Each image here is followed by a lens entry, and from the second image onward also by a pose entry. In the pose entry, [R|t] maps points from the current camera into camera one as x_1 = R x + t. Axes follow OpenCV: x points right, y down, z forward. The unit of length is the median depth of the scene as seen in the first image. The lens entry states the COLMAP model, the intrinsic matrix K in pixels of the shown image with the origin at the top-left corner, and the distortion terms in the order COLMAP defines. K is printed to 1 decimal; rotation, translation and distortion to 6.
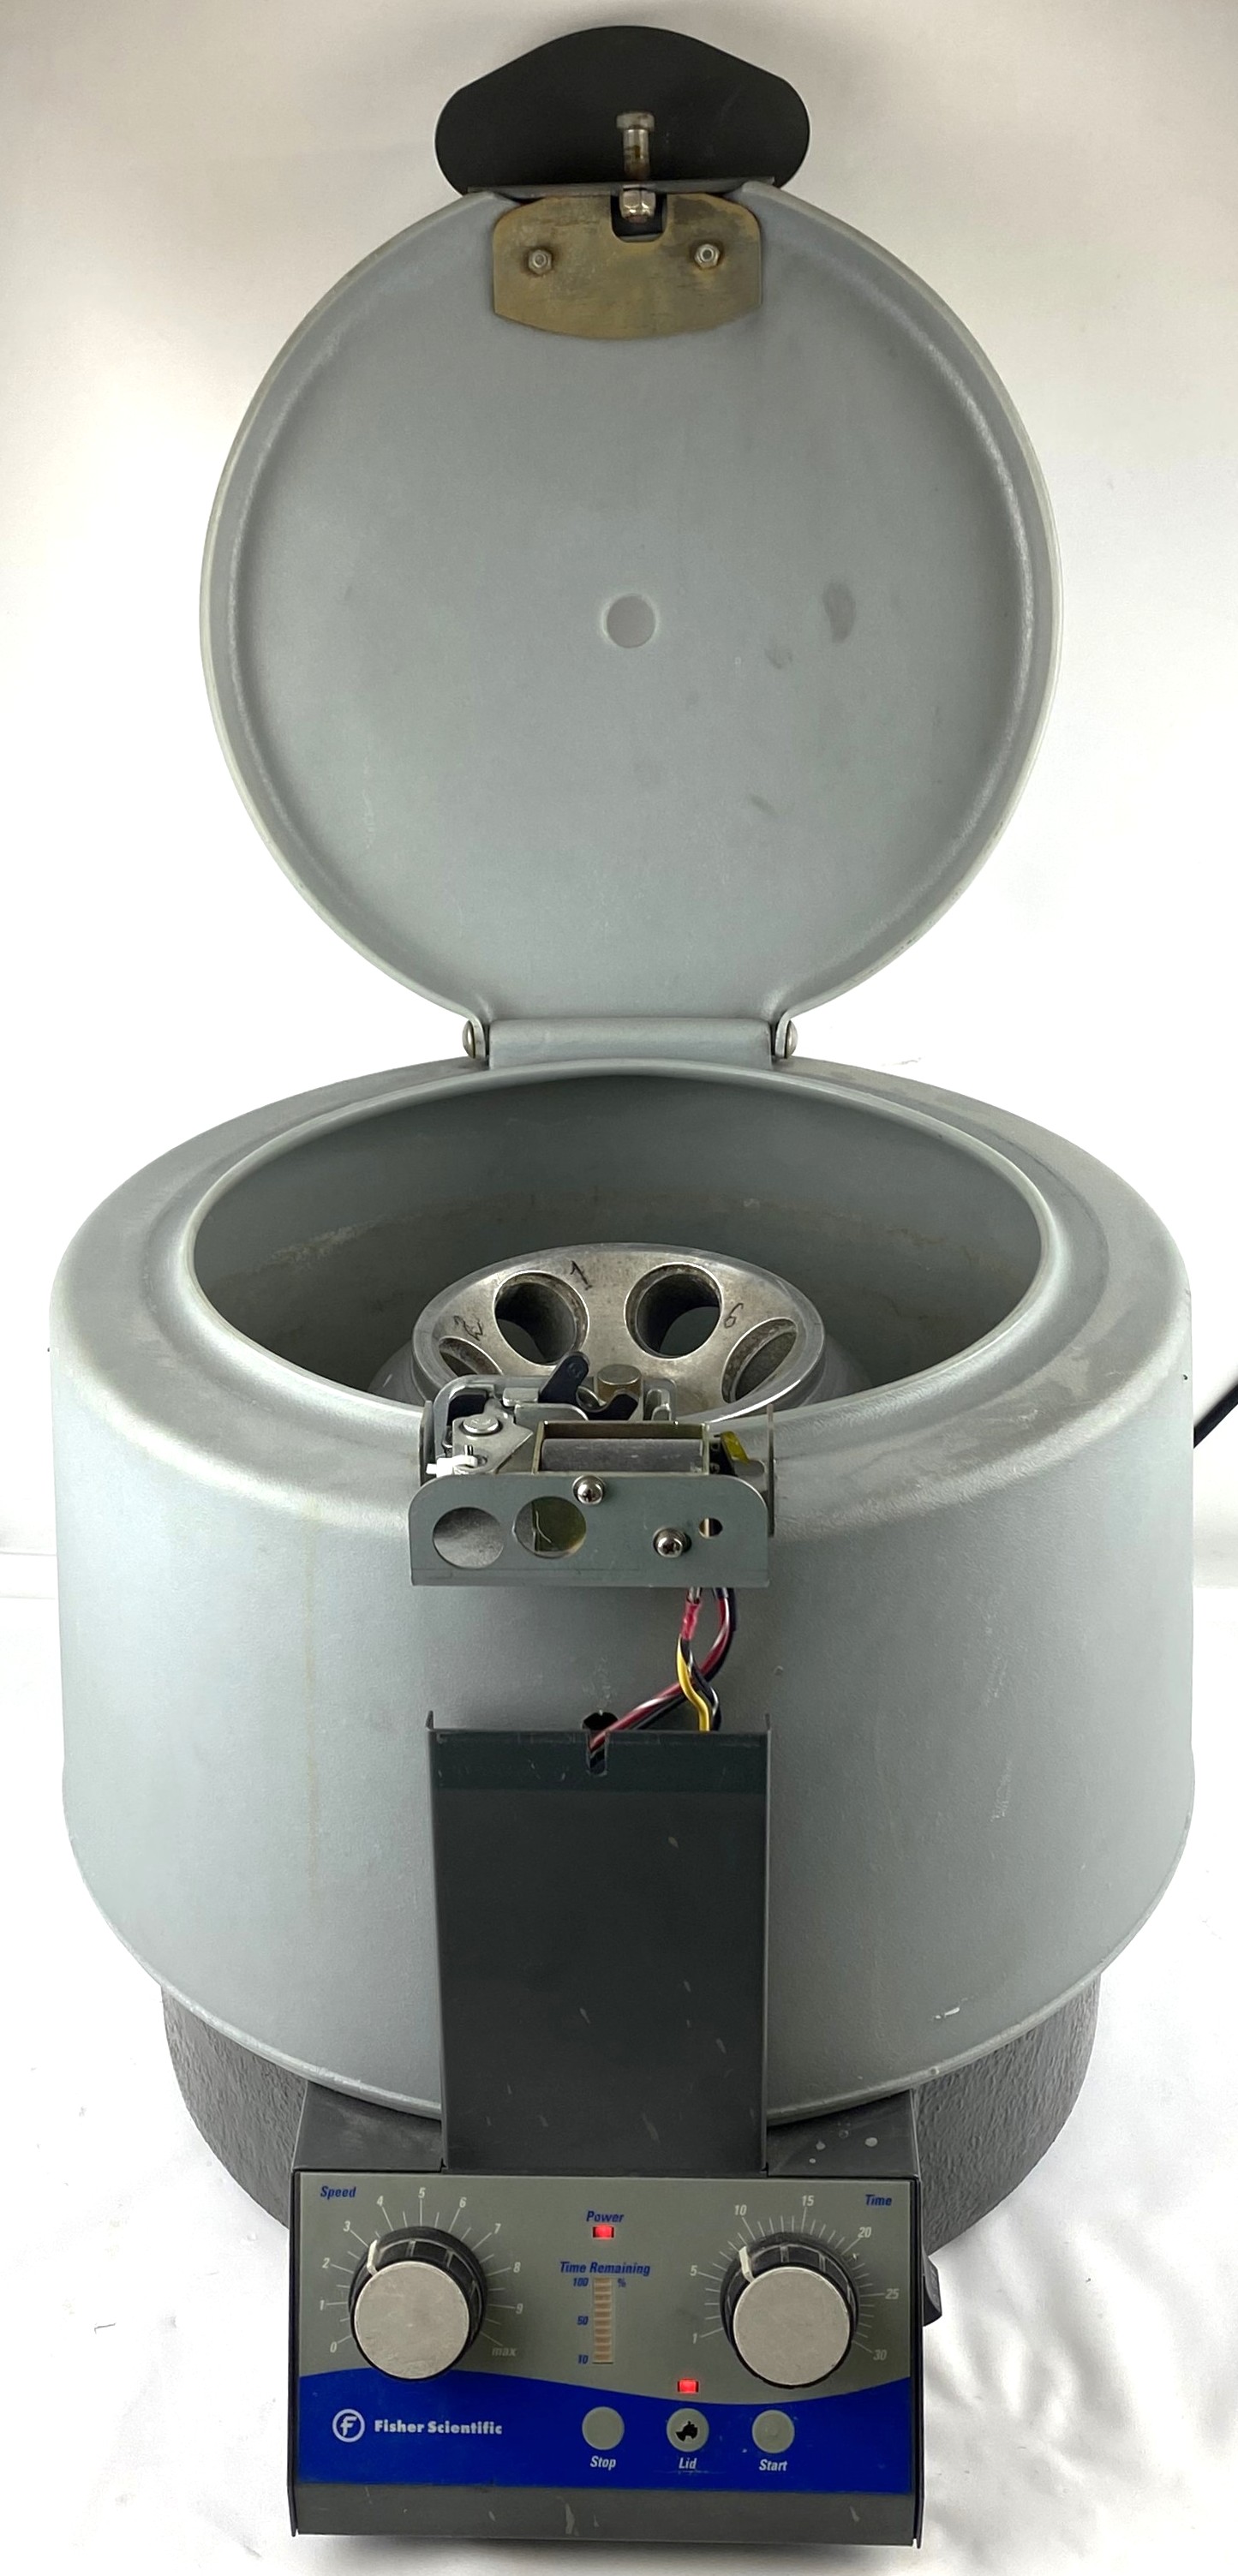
lens RADIAL K [[1855.0, 0, 600.9], [0, 1855.0, 1283.6], [0, 0, 1]] dist [0.006487, -0.005354]
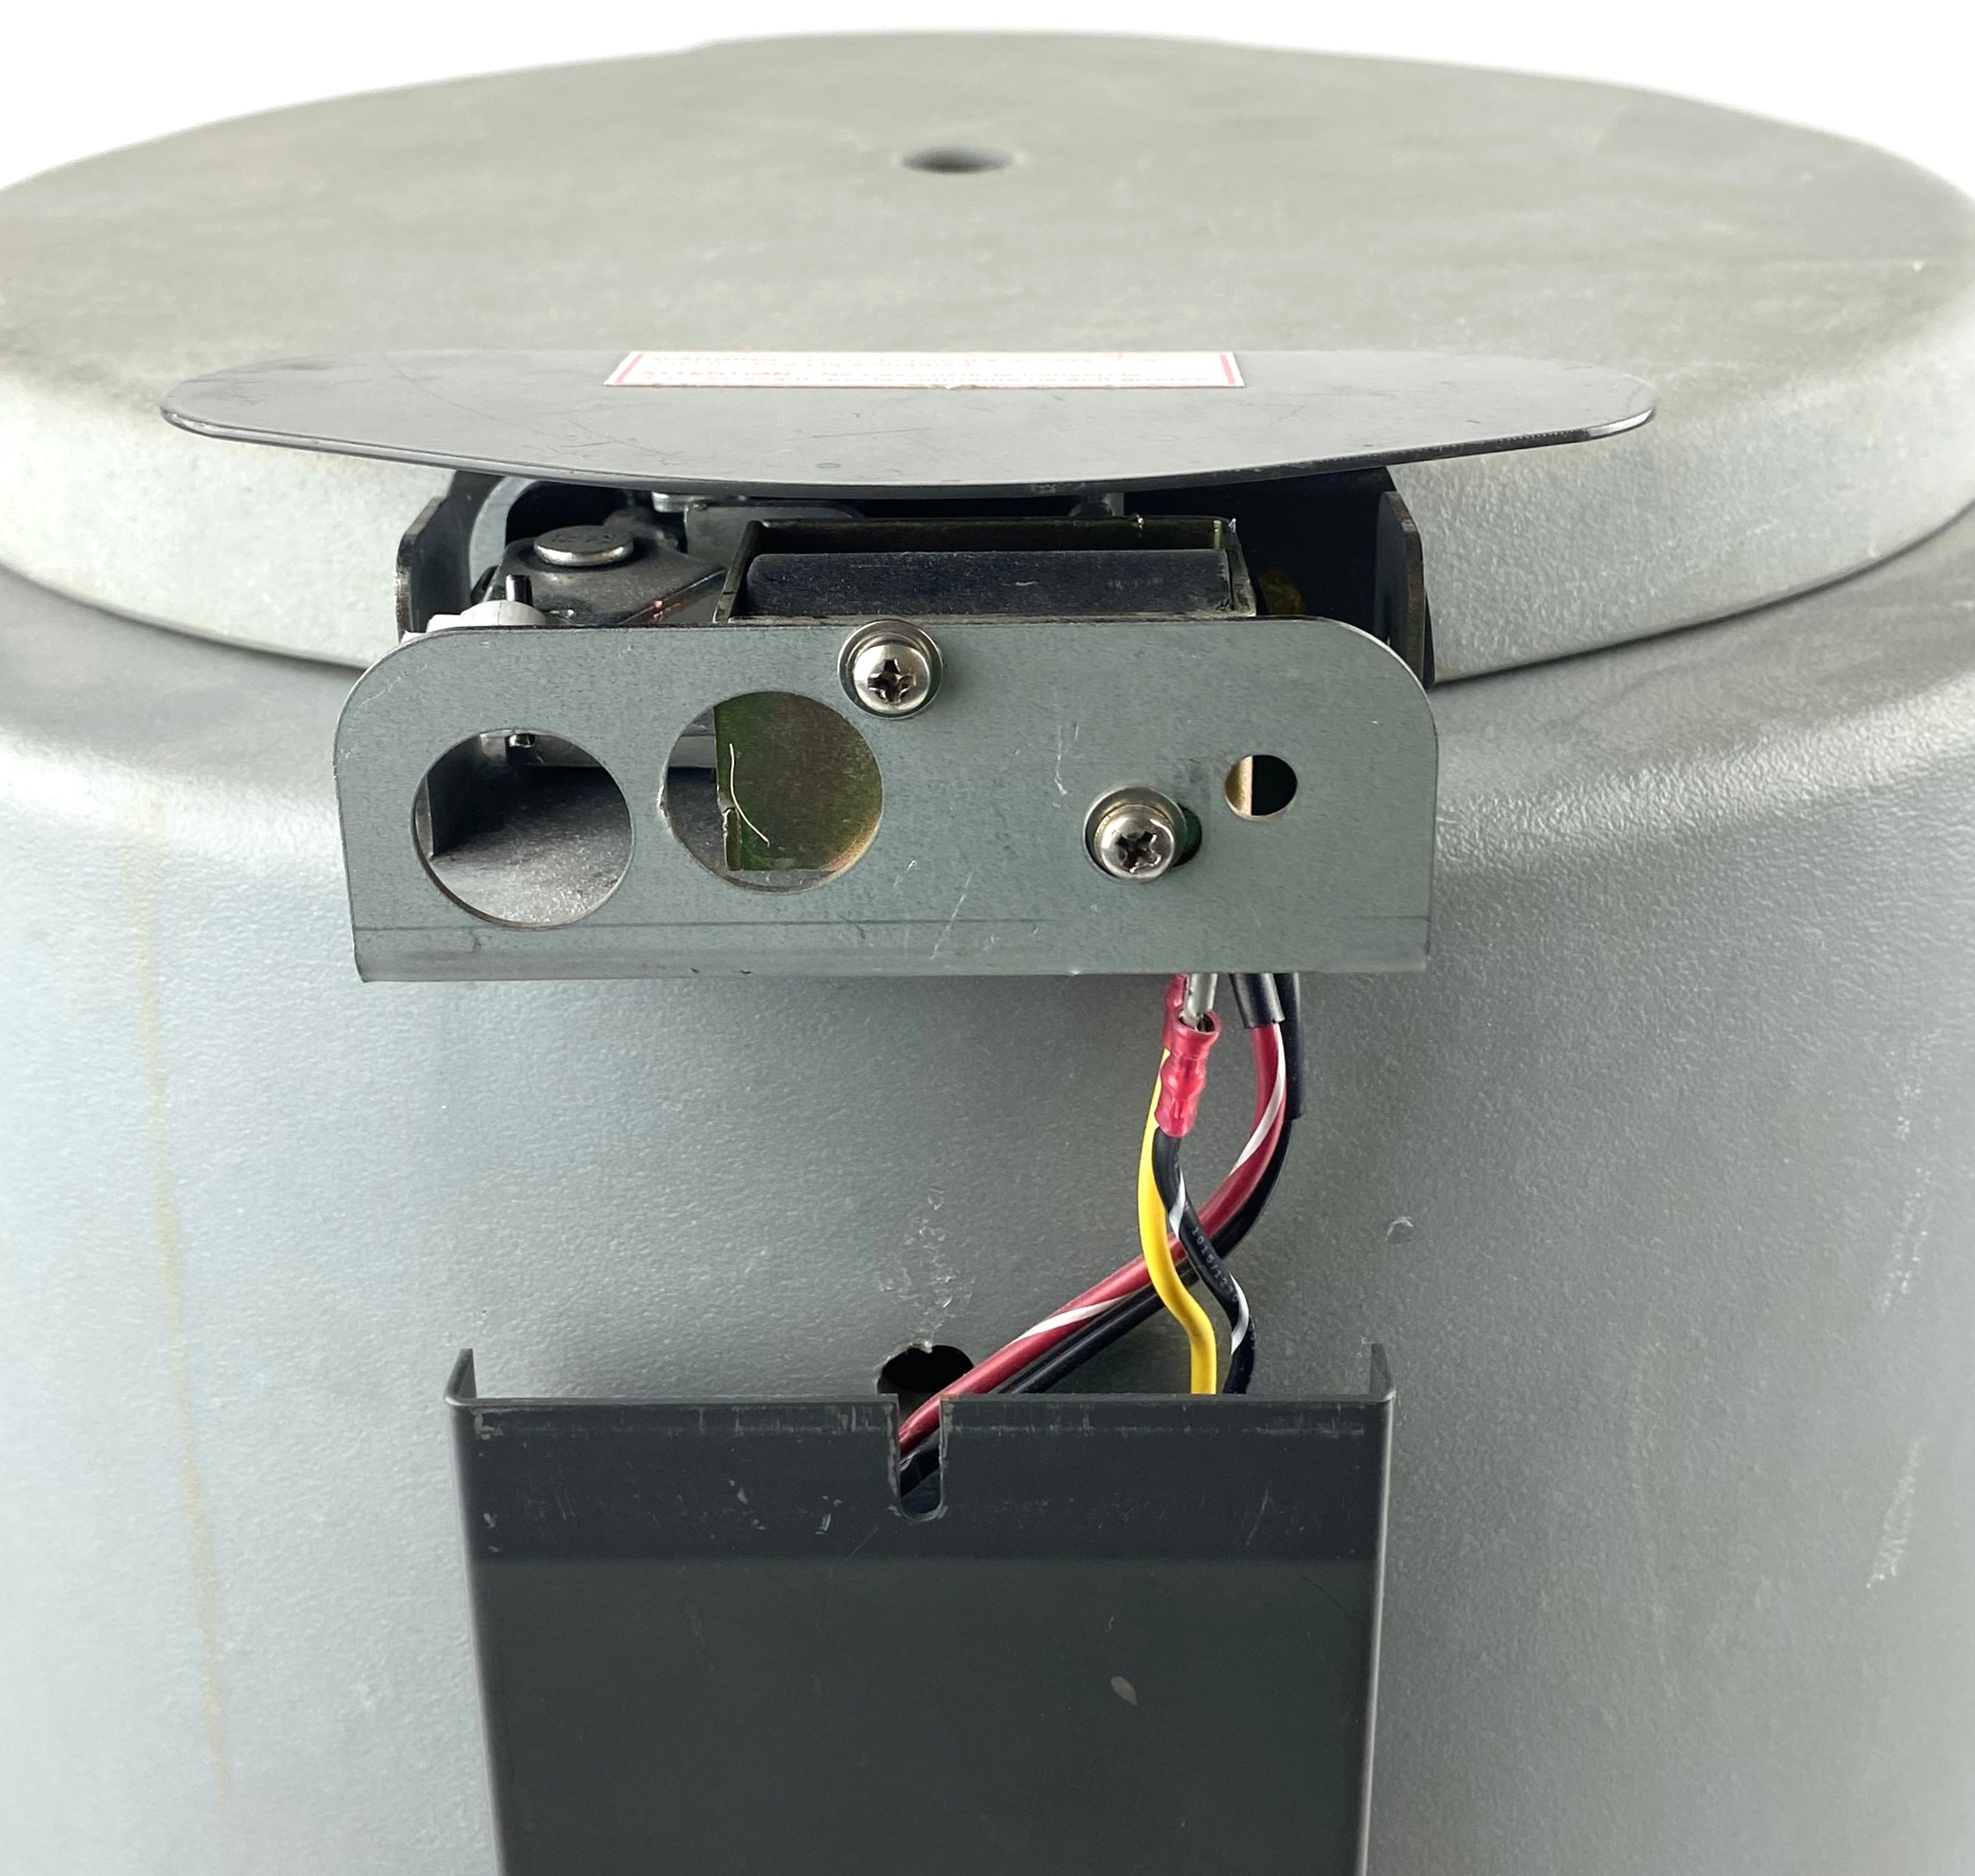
lens RADIAL K [[1828.8, 0, 993.6], [0, 1828.8, 941.6], [0, 0, 1]] dist [0.000062, -0.013703]
pose [[0.999193, -0.006111, 0.039694, -0.000779], [0.005477, 0.999856, 0.016053, 0.147749], [-0.039786, -0.015823, 0.999083, 0.651612]]
